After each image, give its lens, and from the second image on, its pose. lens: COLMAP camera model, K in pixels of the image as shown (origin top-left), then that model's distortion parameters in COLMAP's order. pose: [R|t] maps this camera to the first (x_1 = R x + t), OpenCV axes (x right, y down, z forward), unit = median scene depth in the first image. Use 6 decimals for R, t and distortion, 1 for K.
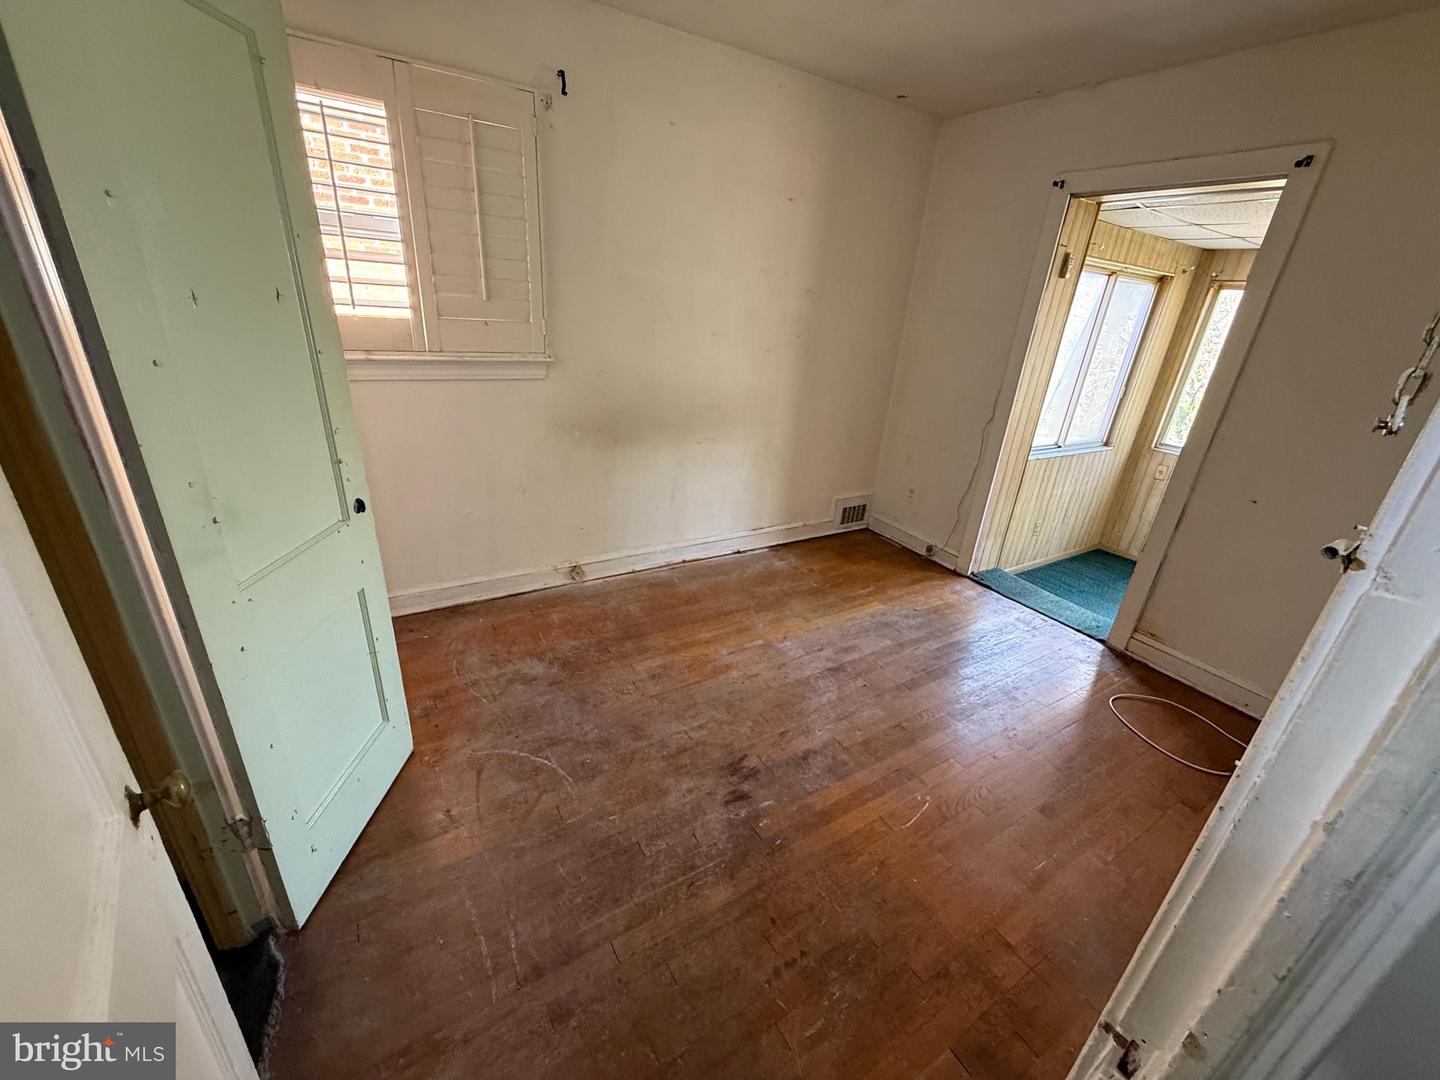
lens RADIAL K [[574.6, 0, 721.7], [0, 574.6, 541.3], [0, 0, 1]] dist [-0.000802, -0.000481]
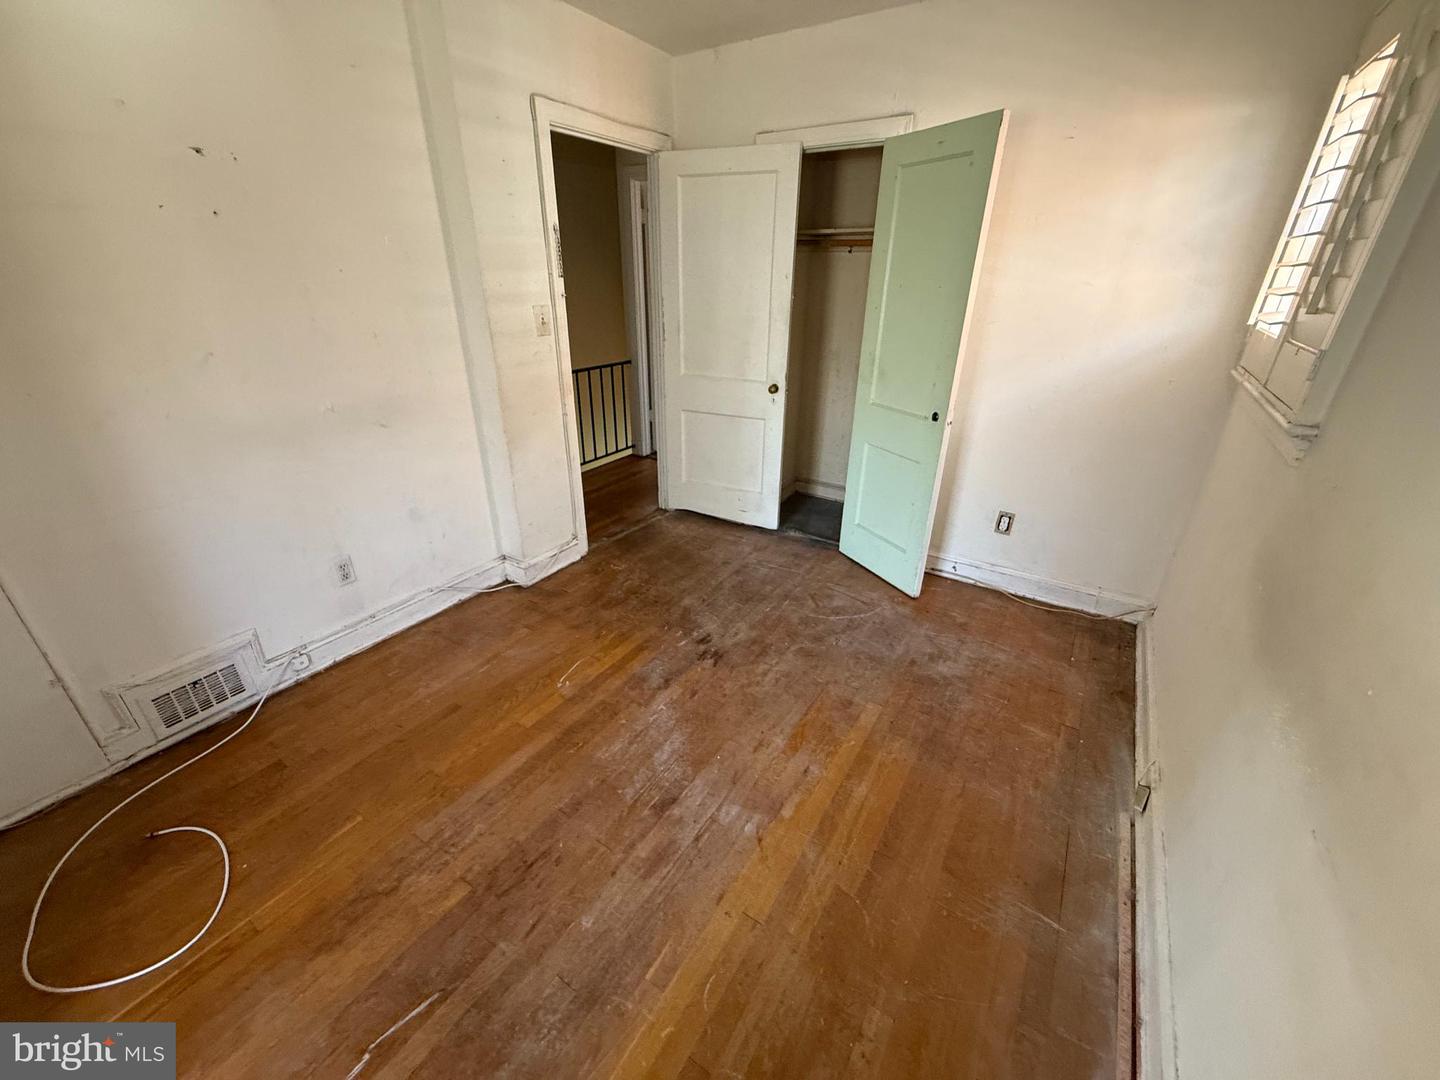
lens RADIAL K [[574.6, 0, 717.3], [0, 574.6, 539.7], [0, 0, 1]] dist [-0.000802, -0.000481]
pose [[-0.902486, 0.106951, -0.417230, 0.479621], [-0.237597, 0.684351, 0.689355, -0.589449], [0.359260, 0.721266, -0.592206, 1.454287]]
